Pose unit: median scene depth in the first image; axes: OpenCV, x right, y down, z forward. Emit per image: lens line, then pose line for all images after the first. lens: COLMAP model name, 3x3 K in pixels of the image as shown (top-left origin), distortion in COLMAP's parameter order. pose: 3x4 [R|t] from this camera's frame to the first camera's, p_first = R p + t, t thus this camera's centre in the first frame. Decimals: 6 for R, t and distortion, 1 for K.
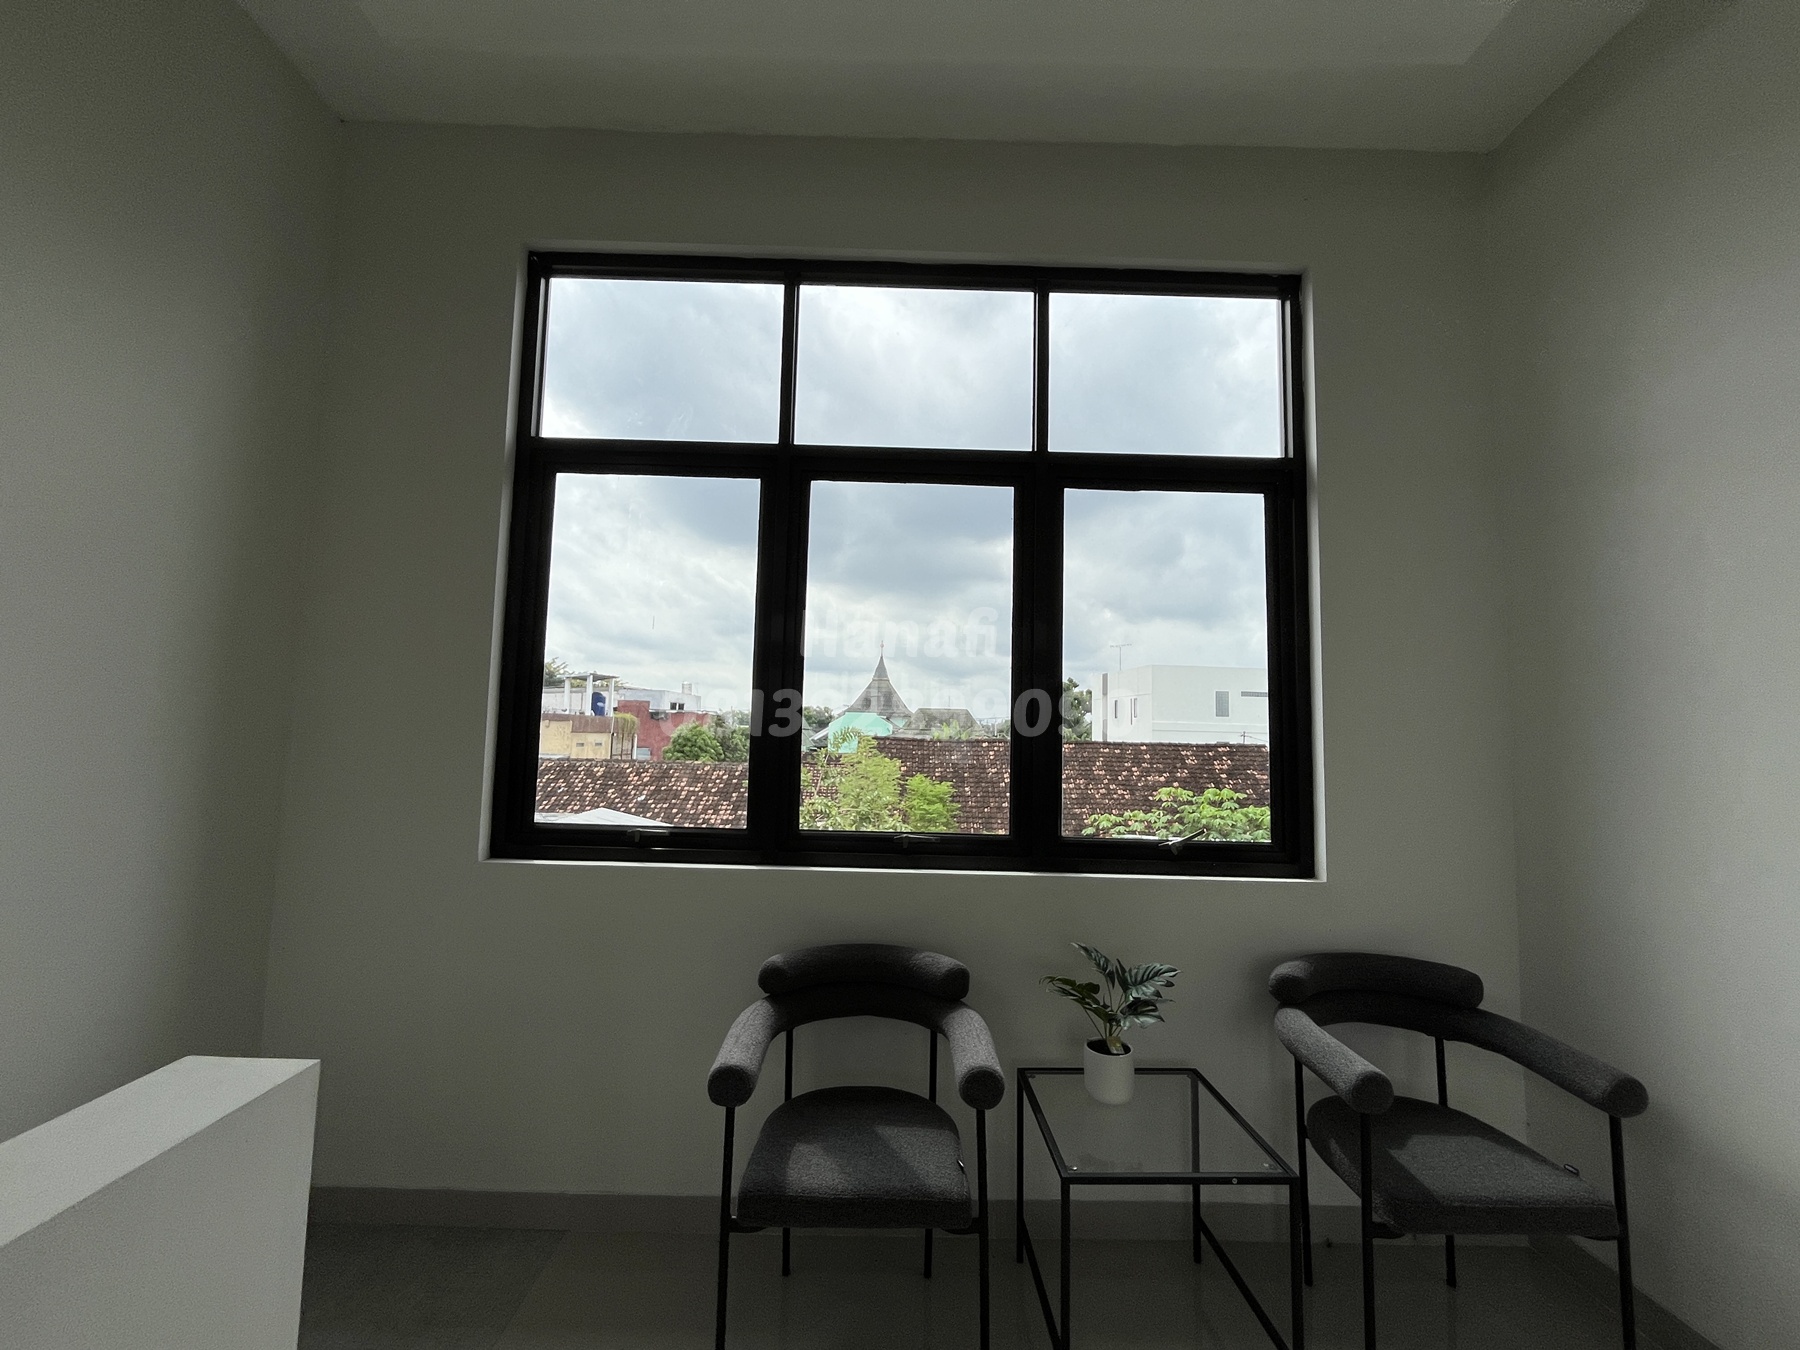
lens RADIAL K [[732.2, 0, 899.3], [0, 732.2, 670.1], [0, 0, 1]] dist [-0.001898, 0.000062]
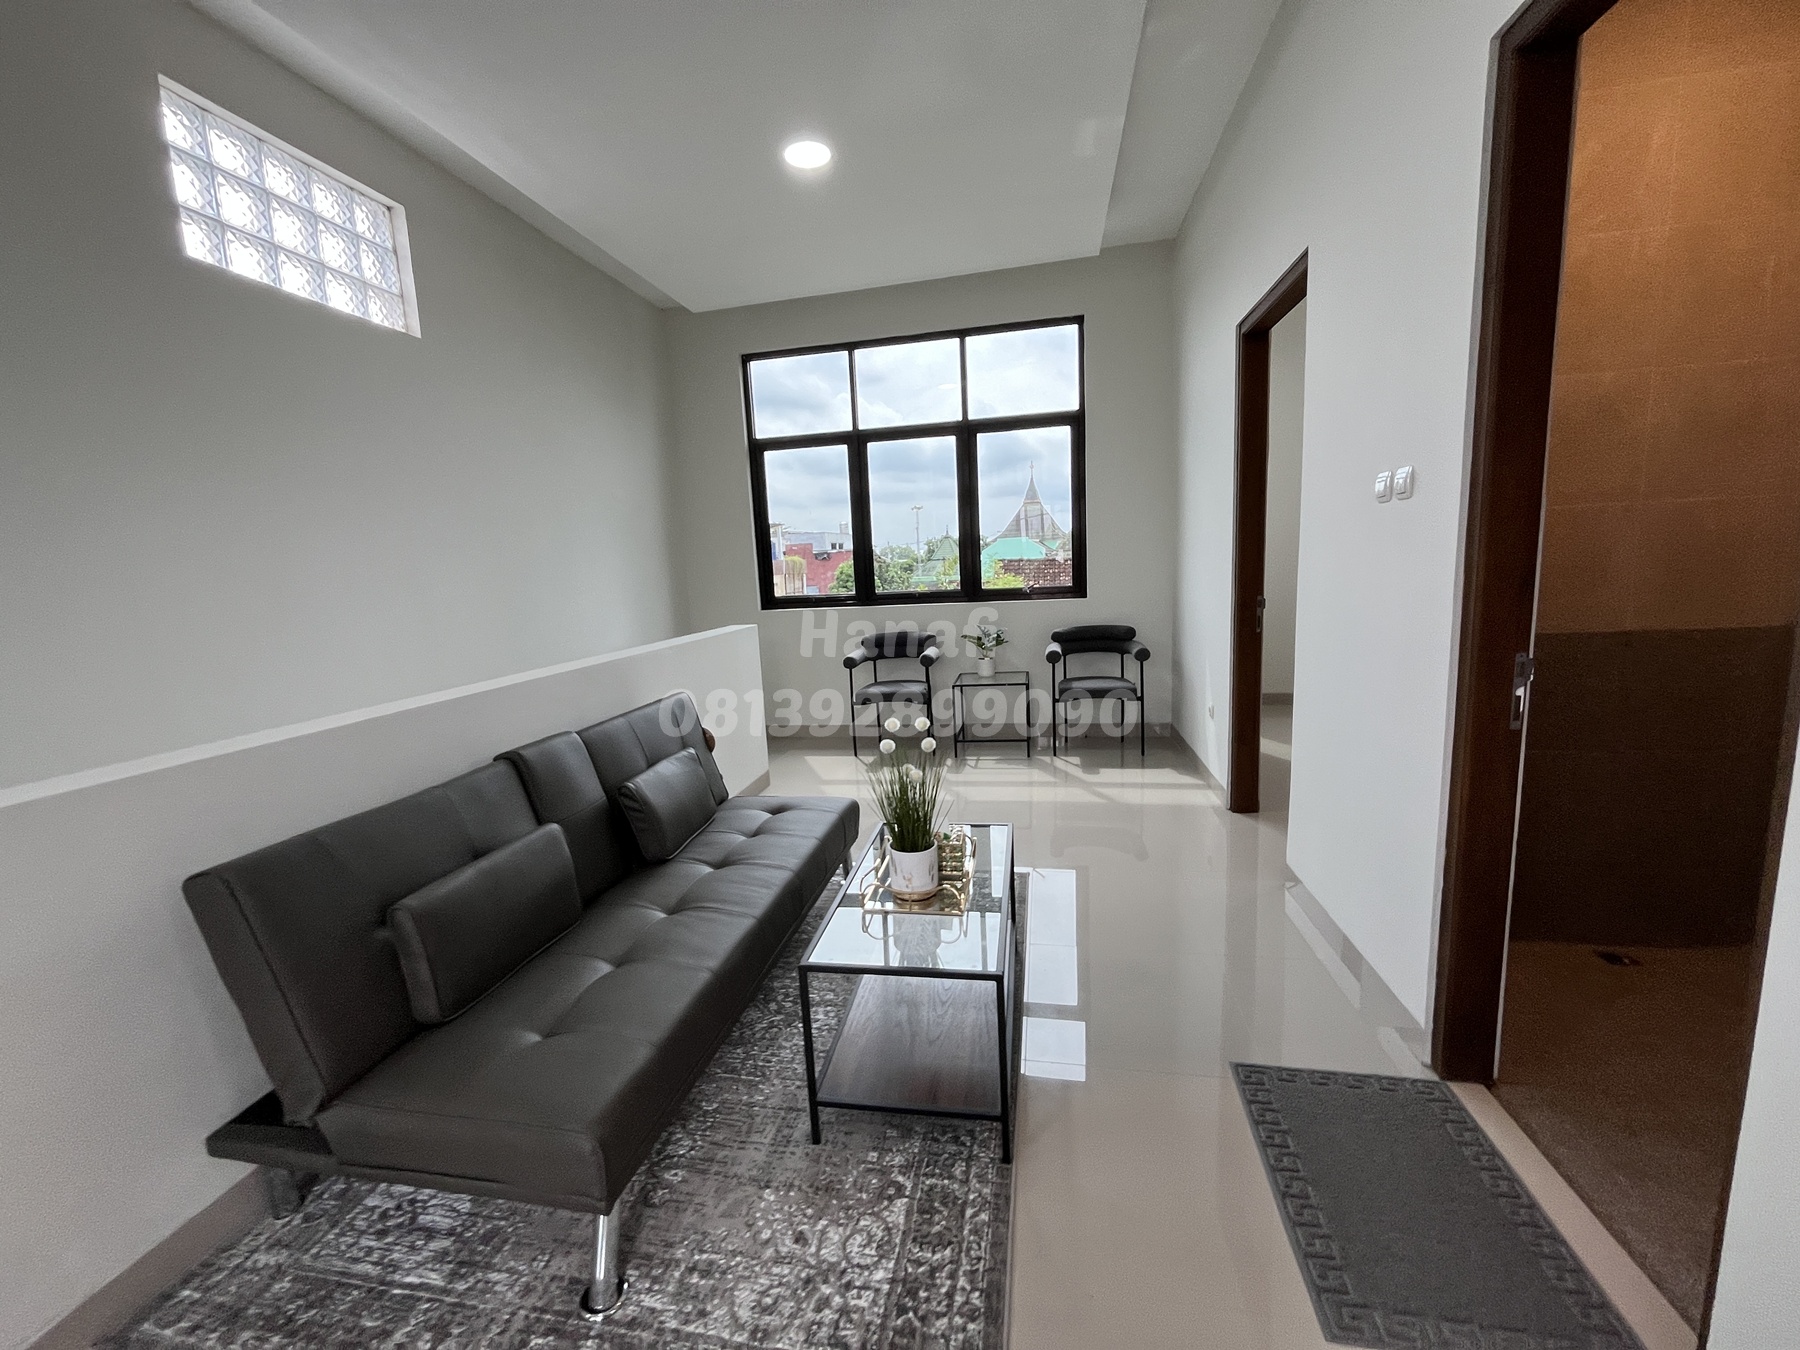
lens RADIAL K [[732.2, 0, 890.5], [0, 732.2, 676.0], [0, 0, 1]] dist [-0.001898, 0.000062]
pose [[0.971637, -0.038727, -0.233284, 0.464860], [0.093096, 0.969480, 0.226807, -0.063215], [0.217381, -0.242092, 0.945588, -1.359518]]
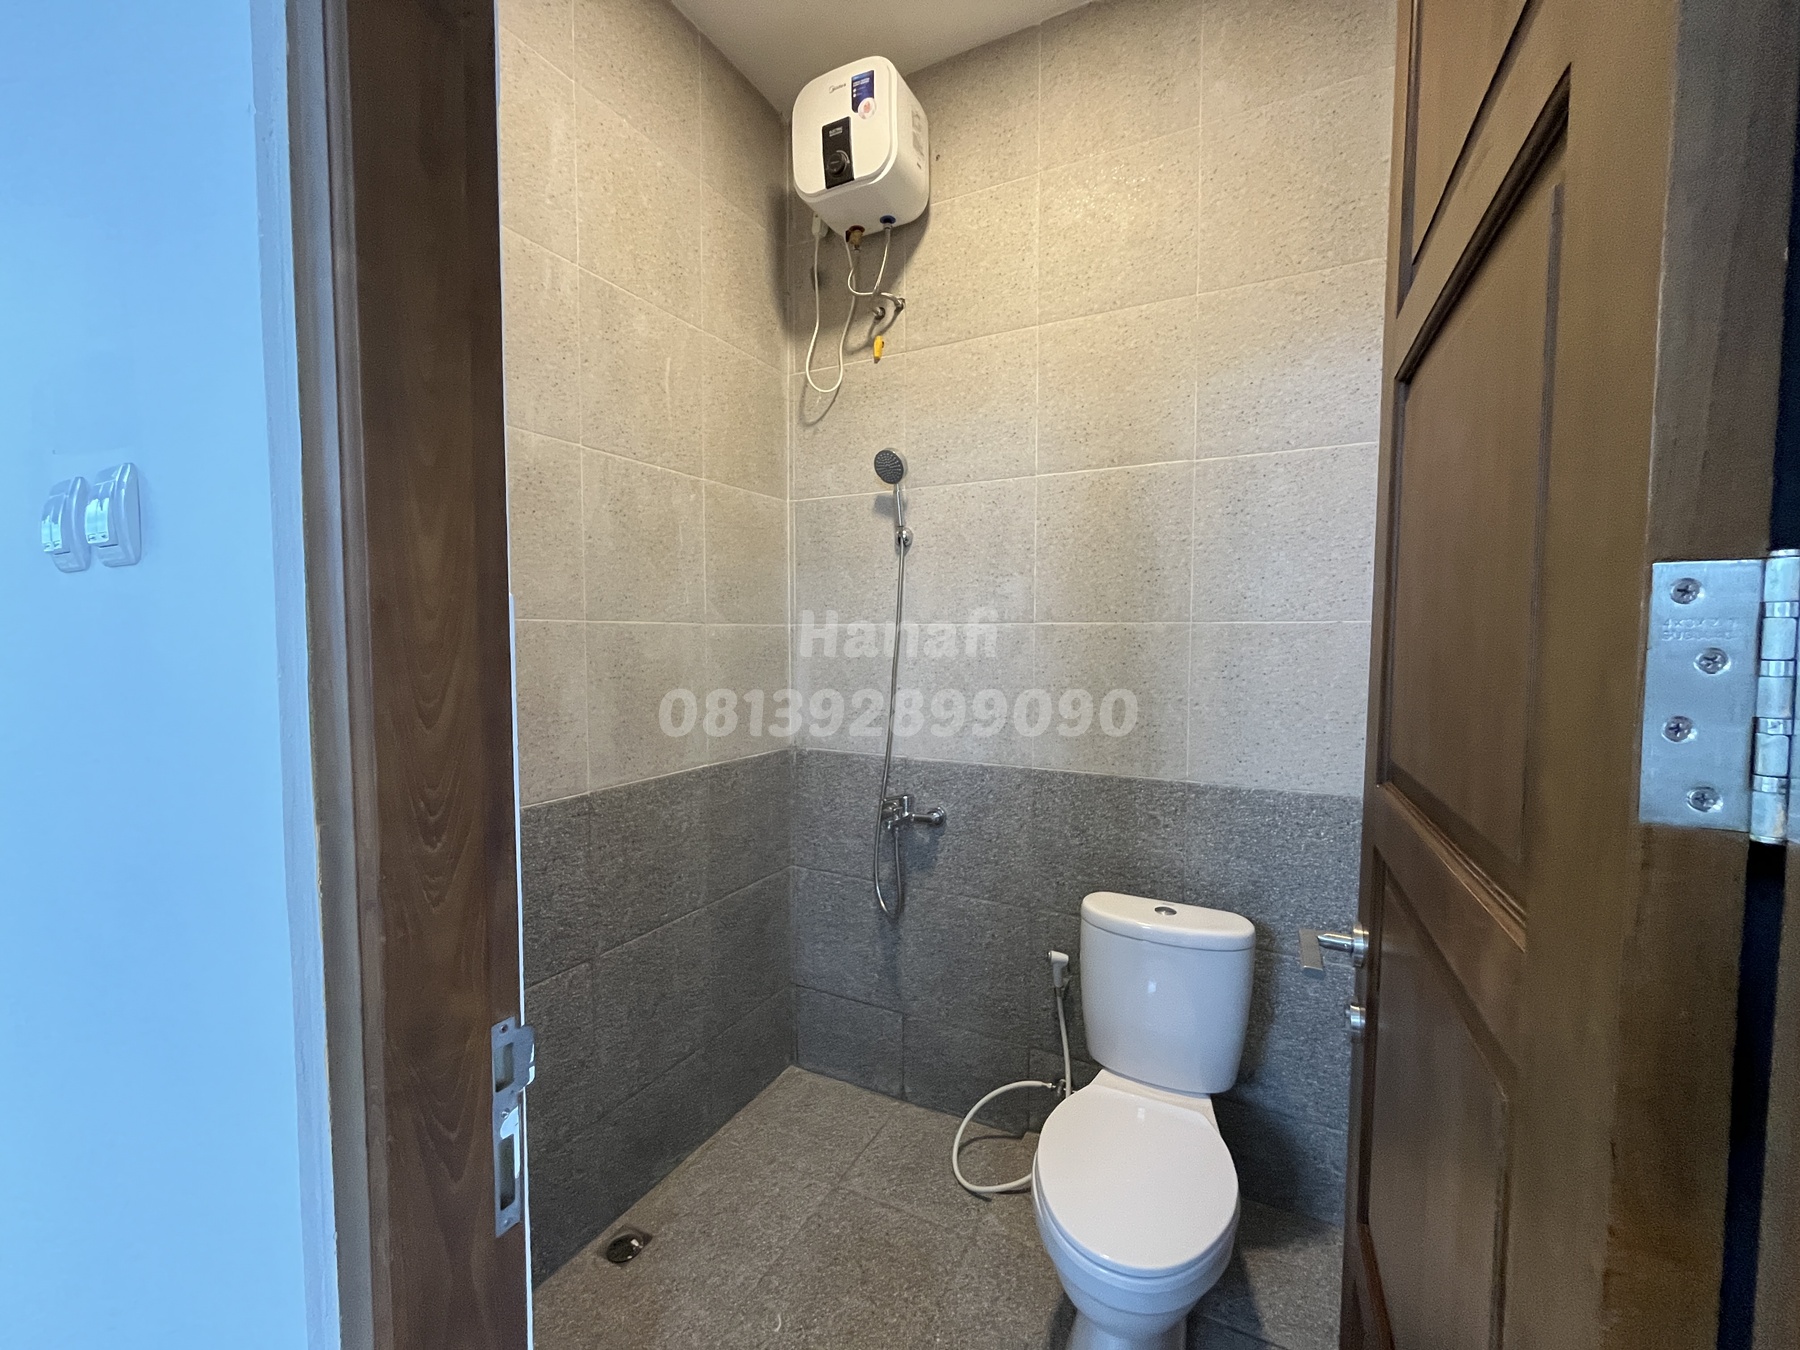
lens RADIAL K [[732.2, 0, 896.8], [0, 732.2, 669.8], [0, 0, 1]] dist [-0.001898, 0.000062]
pose [[0.502518, -0.066102, 0.862036, 0.742353], [-0.059958, 0.992008, 0.111020, -0.025877], [-0.862485, -0.107475, 0.494538, -0.802374]]
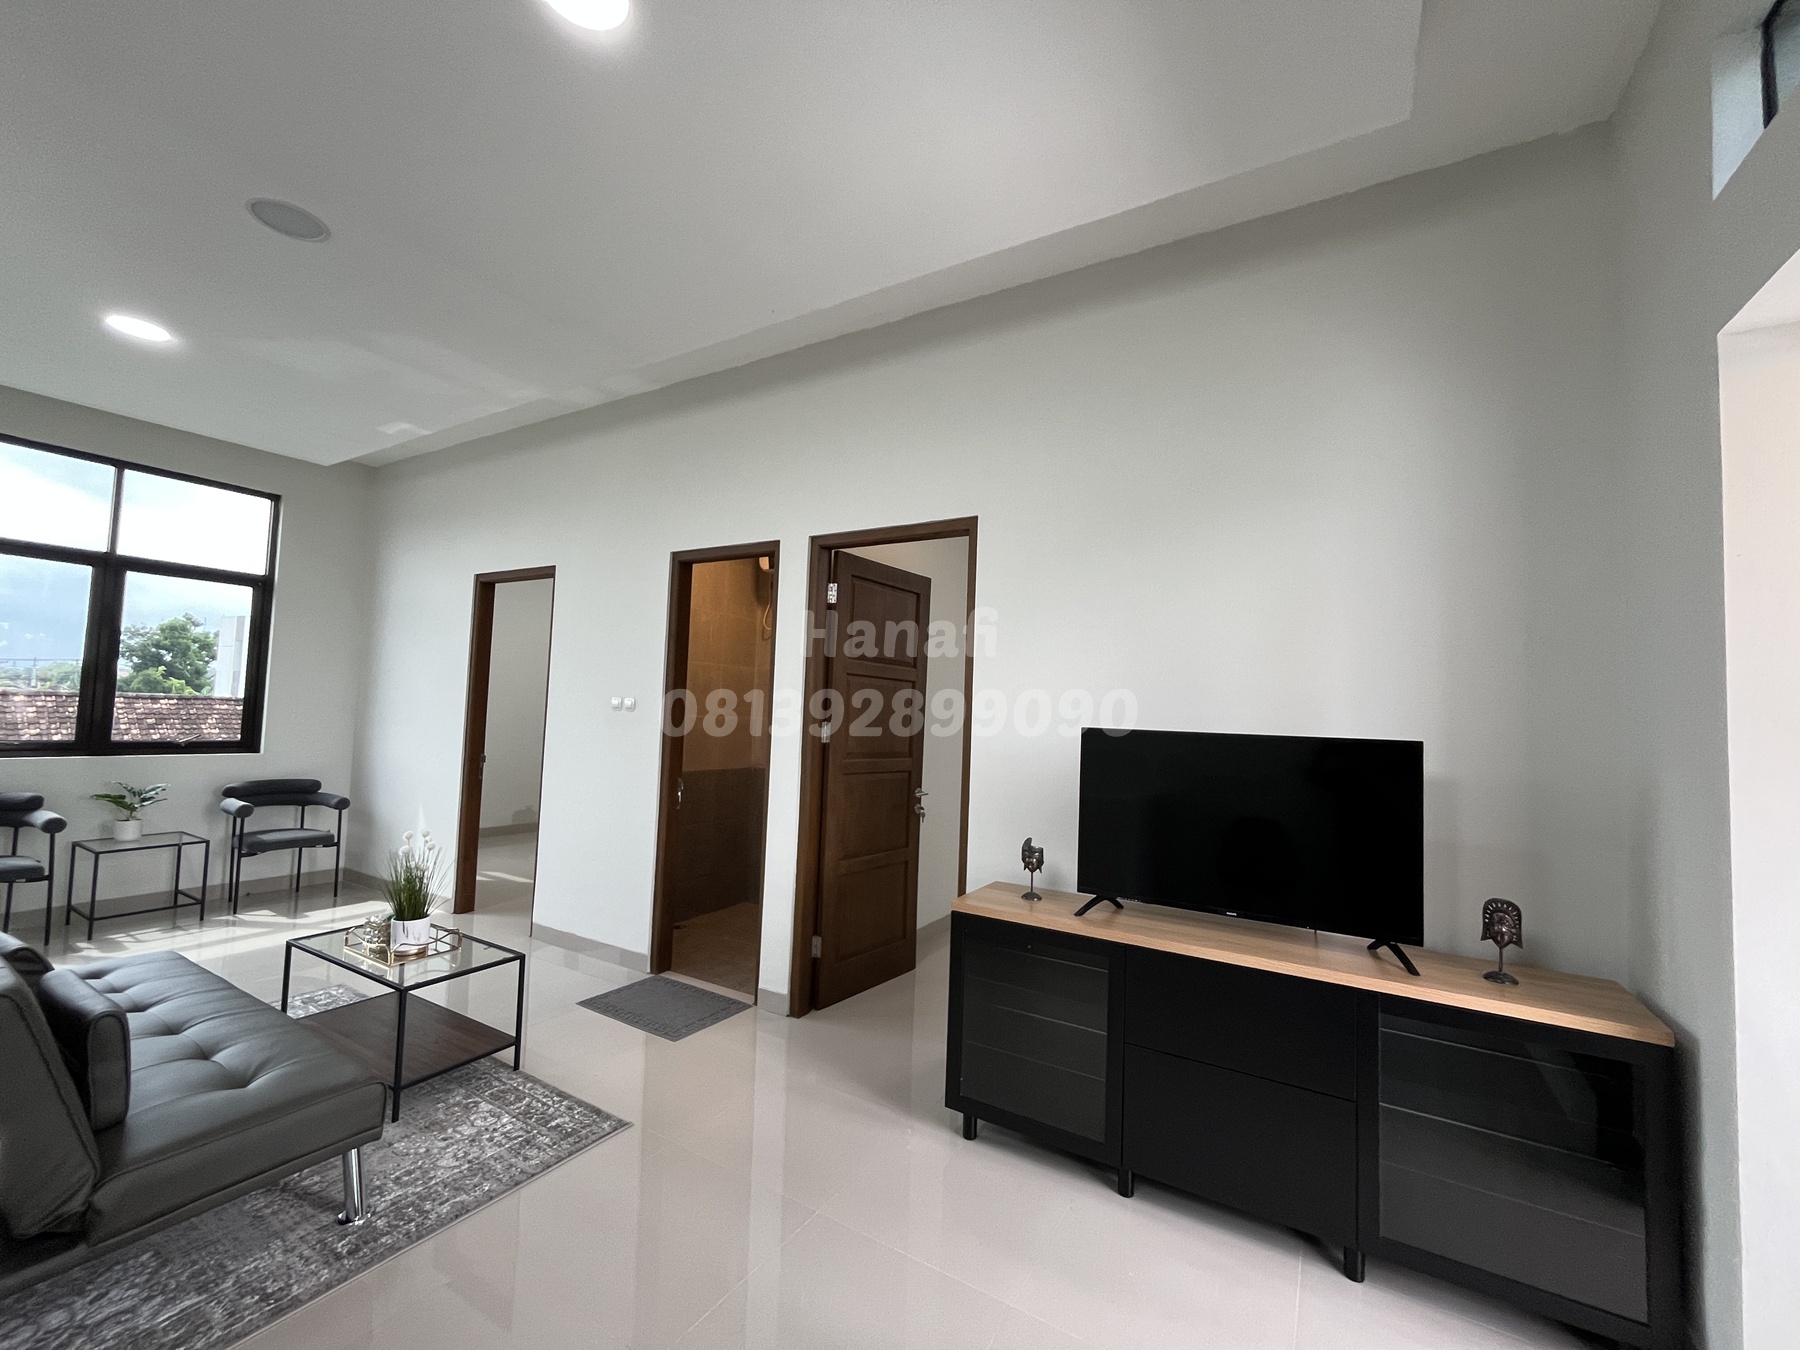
lens RADIAL K [[732.2, 0, 895.6], [0, 732.2, 676.3], [0, 0, 1]] dist [-0.001898, 0.000062]
pose [[0.539951, 0.041345, 0.840680, -0.321065], [-0.094966, 0.995408, 0.012040, -0.185961], [-0.836322, -0.086337, 0.541398, -1.933106]]
